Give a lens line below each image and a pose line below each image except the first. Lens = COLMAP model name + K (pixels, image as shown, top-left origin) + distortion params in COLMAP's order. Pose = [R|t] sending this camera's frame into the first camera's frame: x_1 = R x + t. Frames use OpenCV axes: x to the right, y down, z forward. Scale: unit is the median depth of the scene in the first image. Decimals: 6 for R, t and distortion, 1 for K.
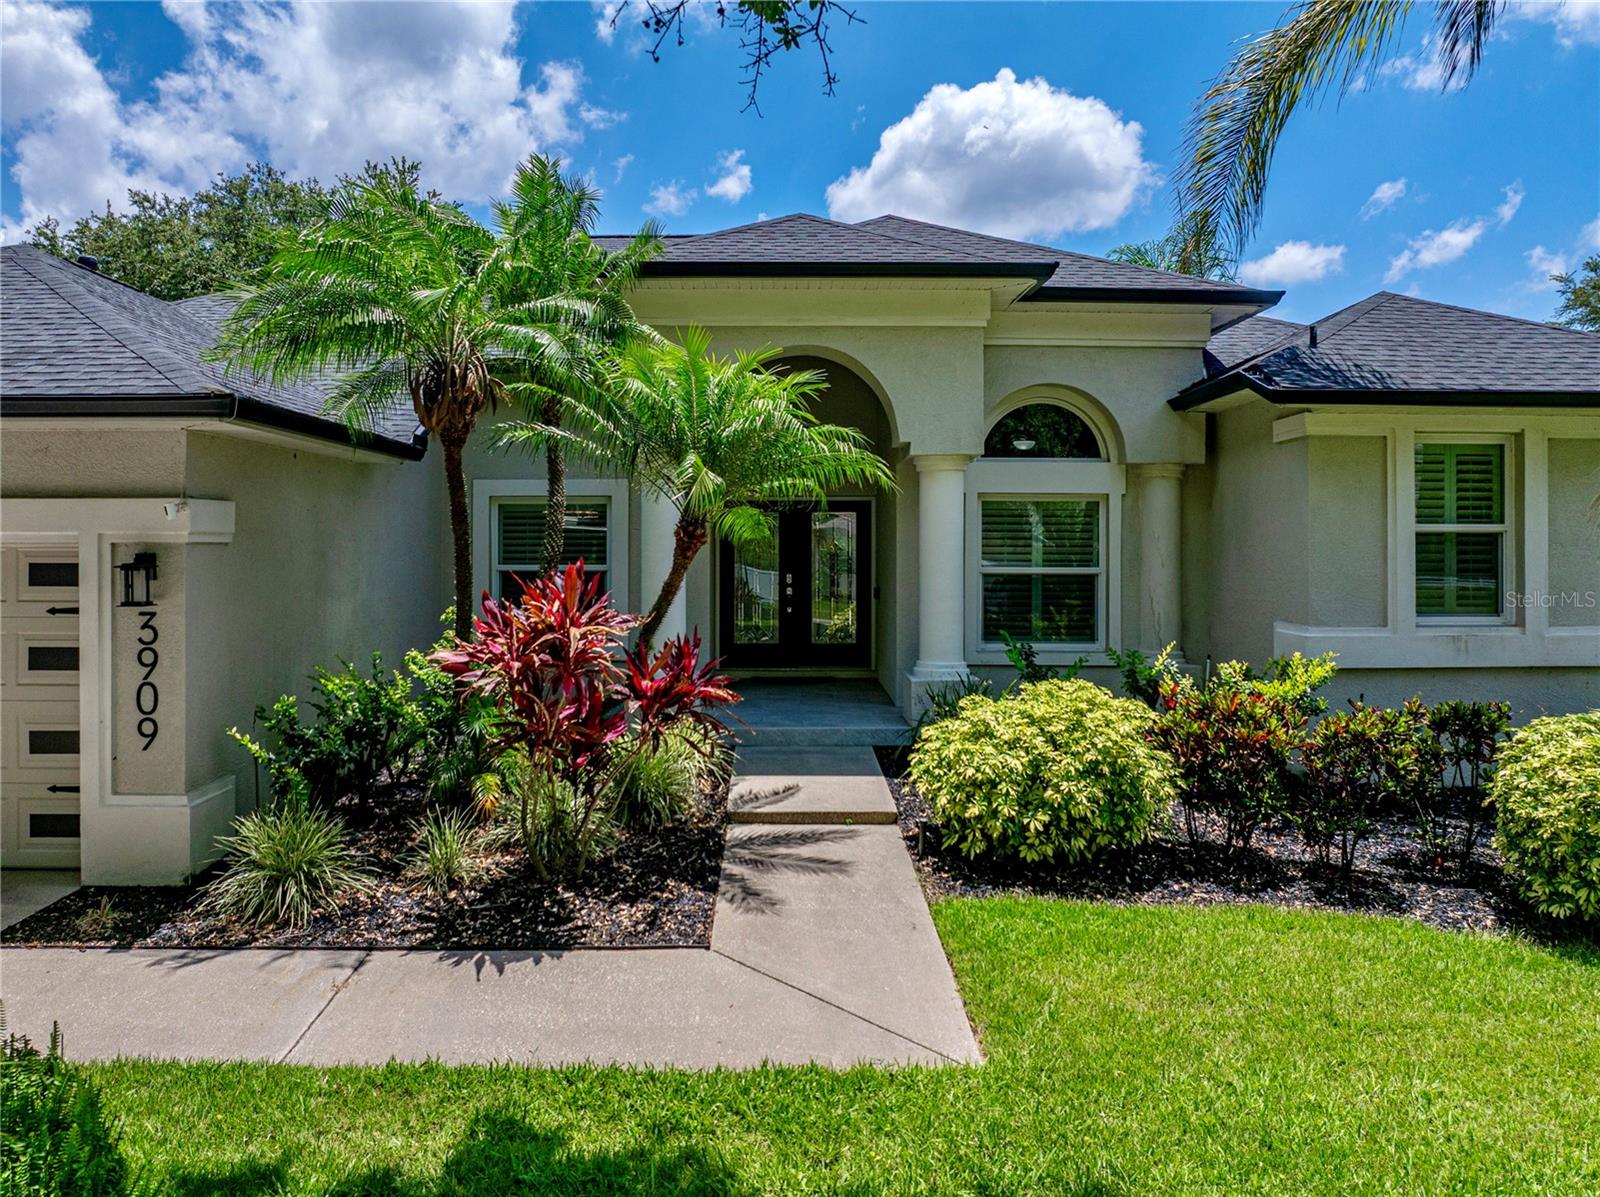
lens RADIAL K [[1201.1, 0, 808.7], [0, 1201.1, 558.6], [0, 0, 1]] dist [-0.043056, -0.001161]
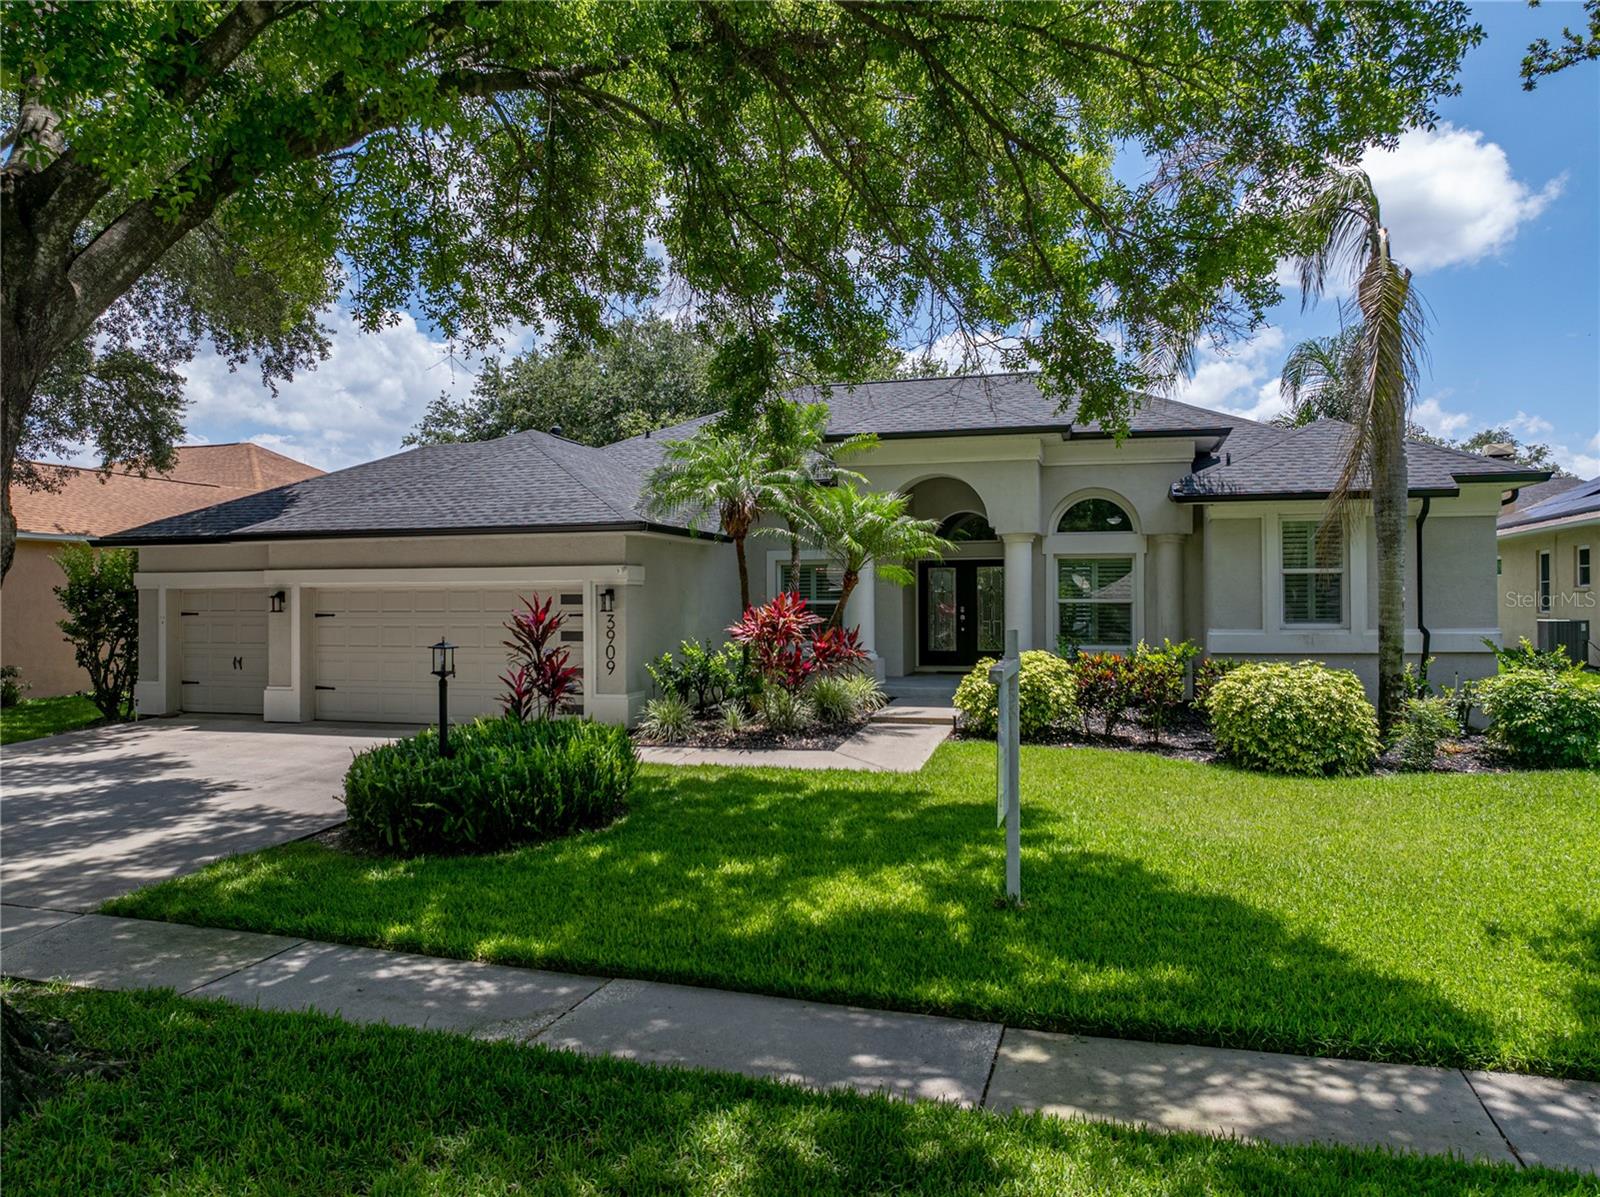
lens RADIAL K [[1131.8, 0, 800.0], [0, 1131.8, 598.5], [0, 0, 1]] dist [-0.028672, 0.001708]
pose [[0.958207, -0.006784, -0.285995, 0.372618], [0.003183, 0.999910, -0.013056, 0.038121], [0.286058, 0.011600, 0.958142, -0.881721]]
